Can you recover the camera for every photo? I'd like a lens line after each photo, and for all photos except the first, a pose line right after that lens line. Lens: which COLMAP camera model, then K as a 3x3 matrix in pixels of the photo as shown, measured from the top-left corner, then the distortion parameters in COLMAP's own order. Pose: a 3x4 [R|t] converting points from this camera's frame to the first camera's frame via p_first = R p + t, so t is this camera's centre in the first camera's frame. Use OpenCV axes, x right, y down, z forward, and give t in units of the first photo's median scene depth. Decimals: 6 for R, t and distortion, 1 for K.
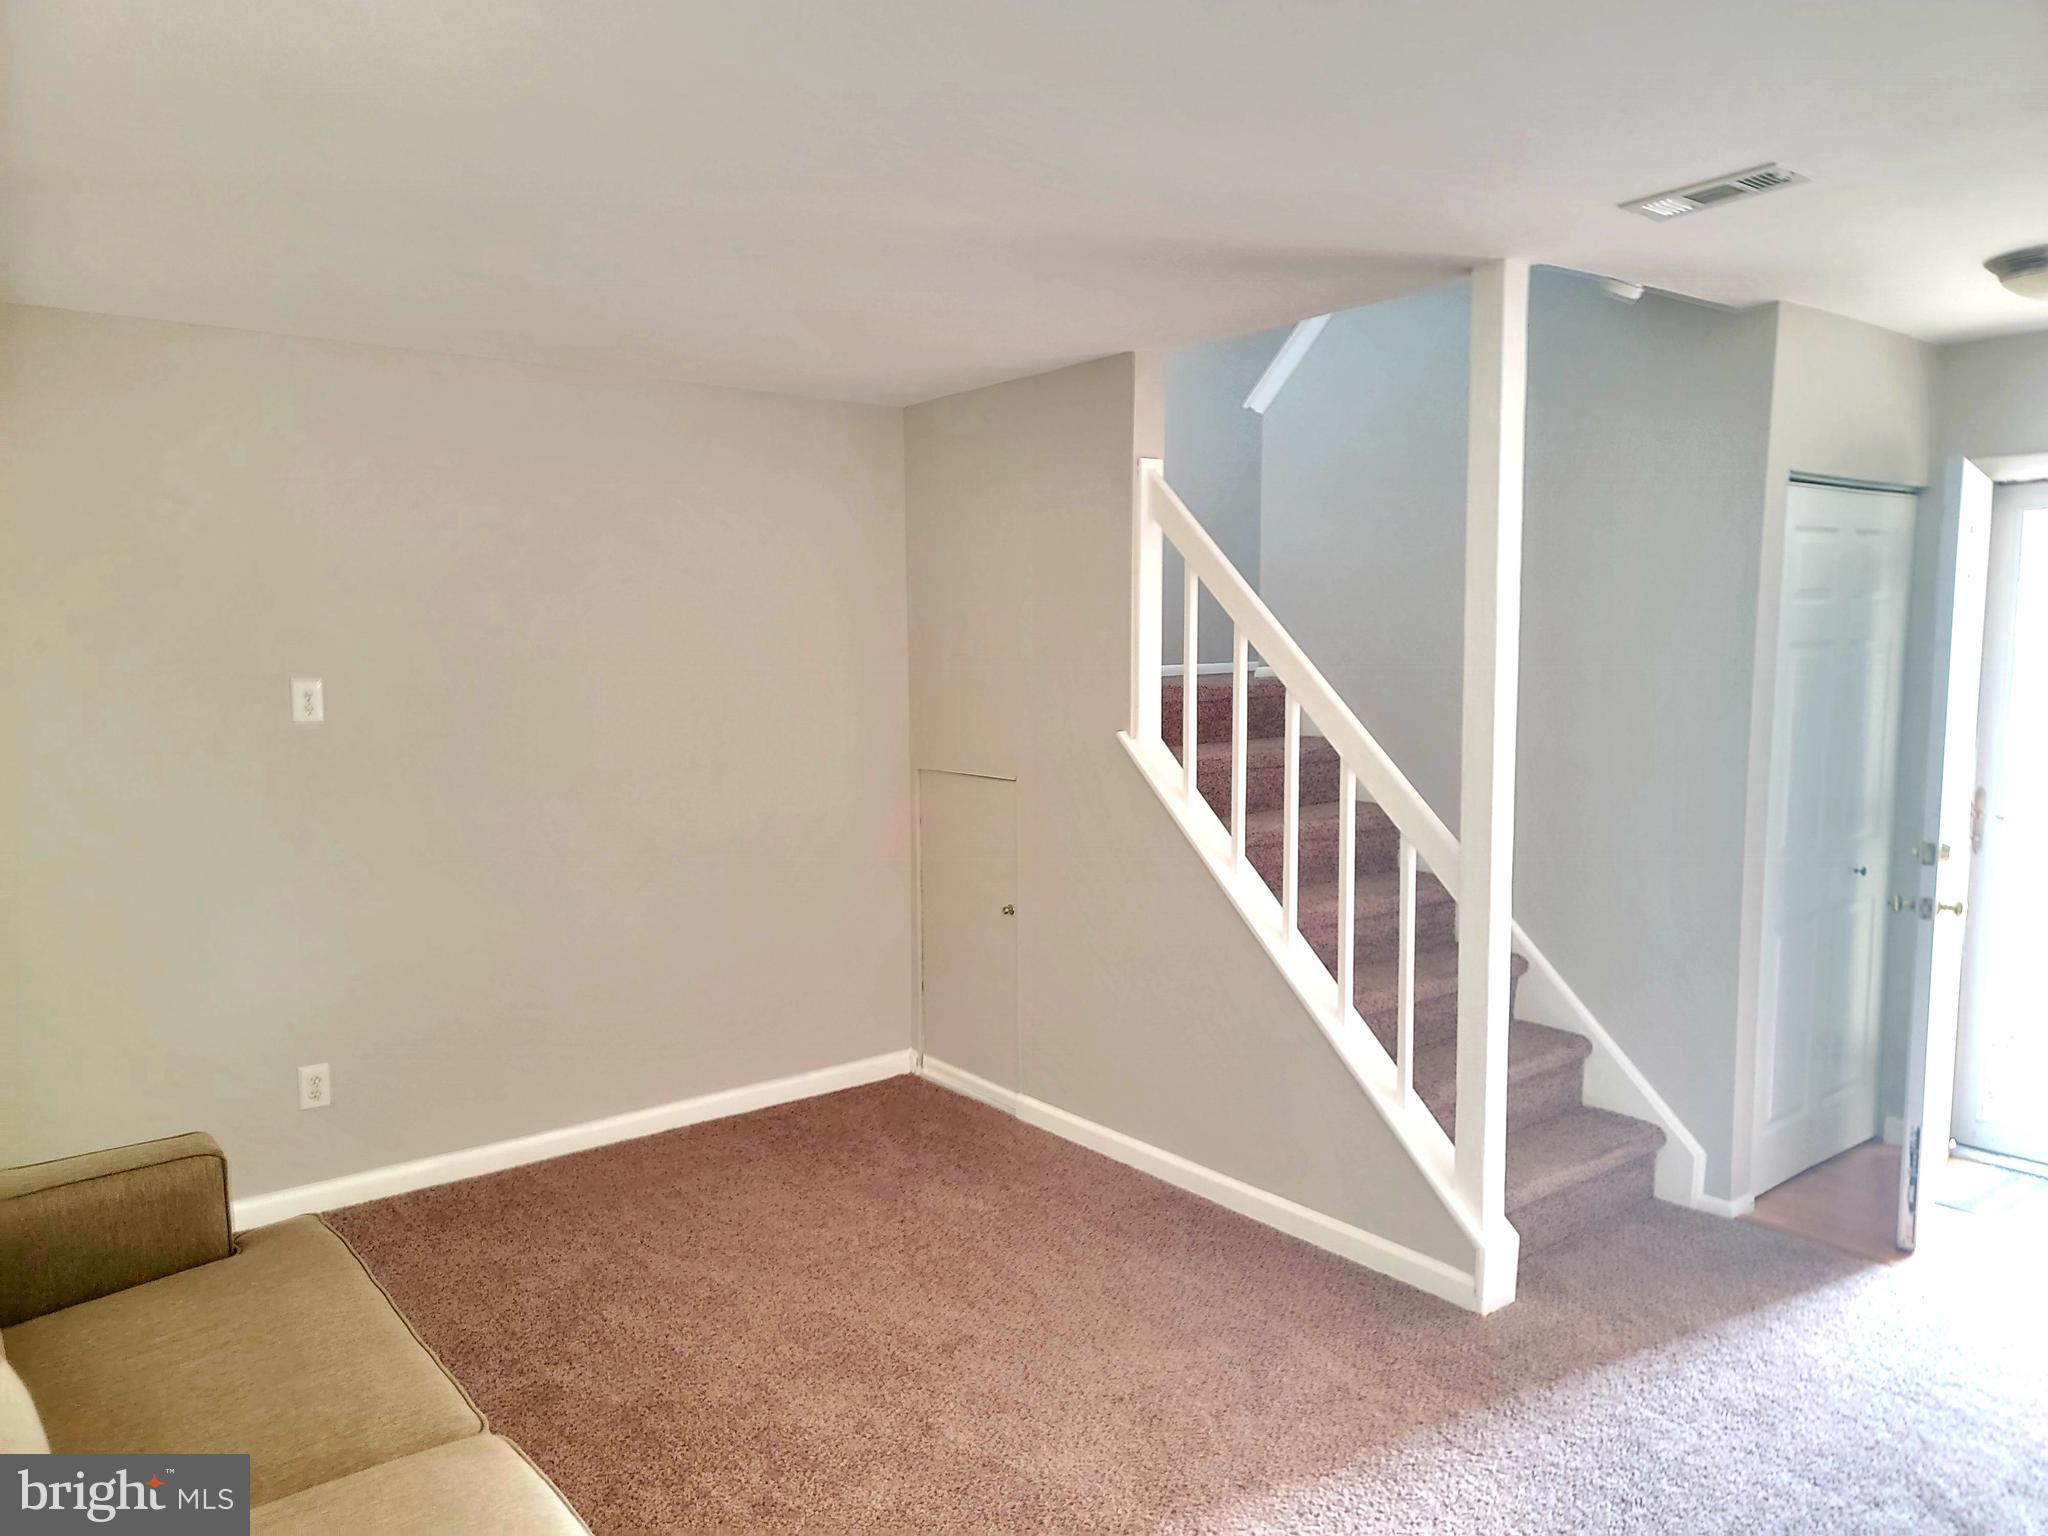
lens RADIAL K [[1419.8, 0, 1016.3], [0, 1419.8, 781.4], [0, 0, 1]] dist [0.081844, -0.063968]
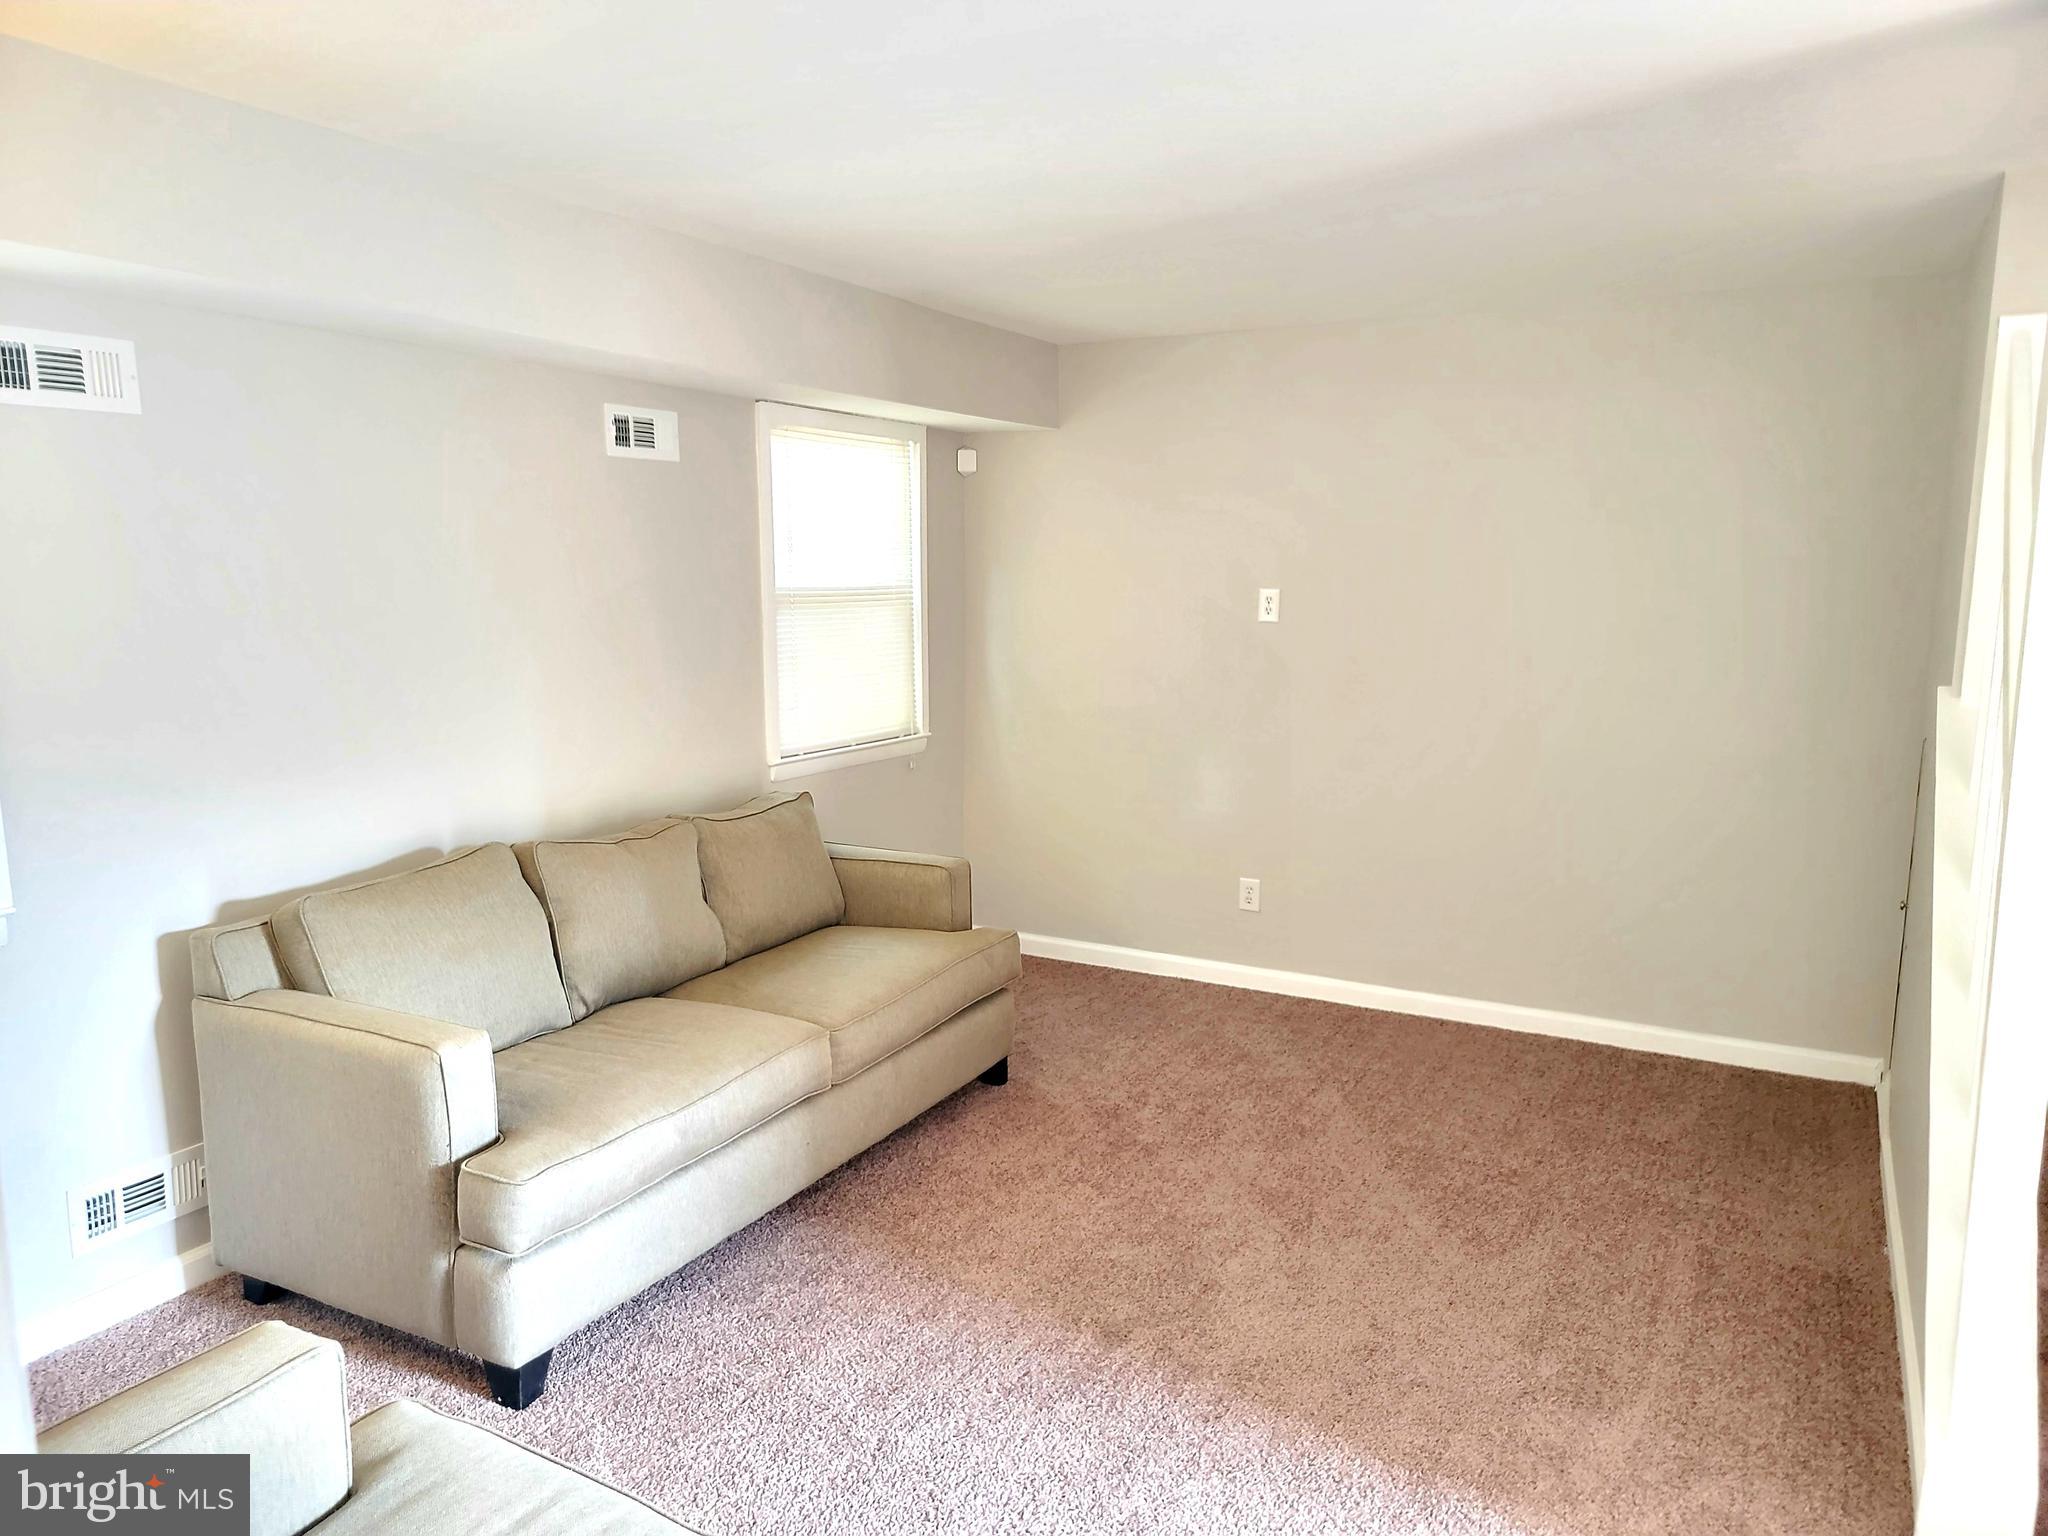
lens RADIAL K [[1419.8, 0, 1011.6], [0, 1419.8, 768.2], [0, 0, 1]] dist [0.081844, -0.063968]
pose [[0.410609, 0.147808, -0.899752, 0.592819], [-0.099848, 0.988128, 0.116760, -0.035525], [0.906328, 0.041895, 0.420493, 0.240755]]
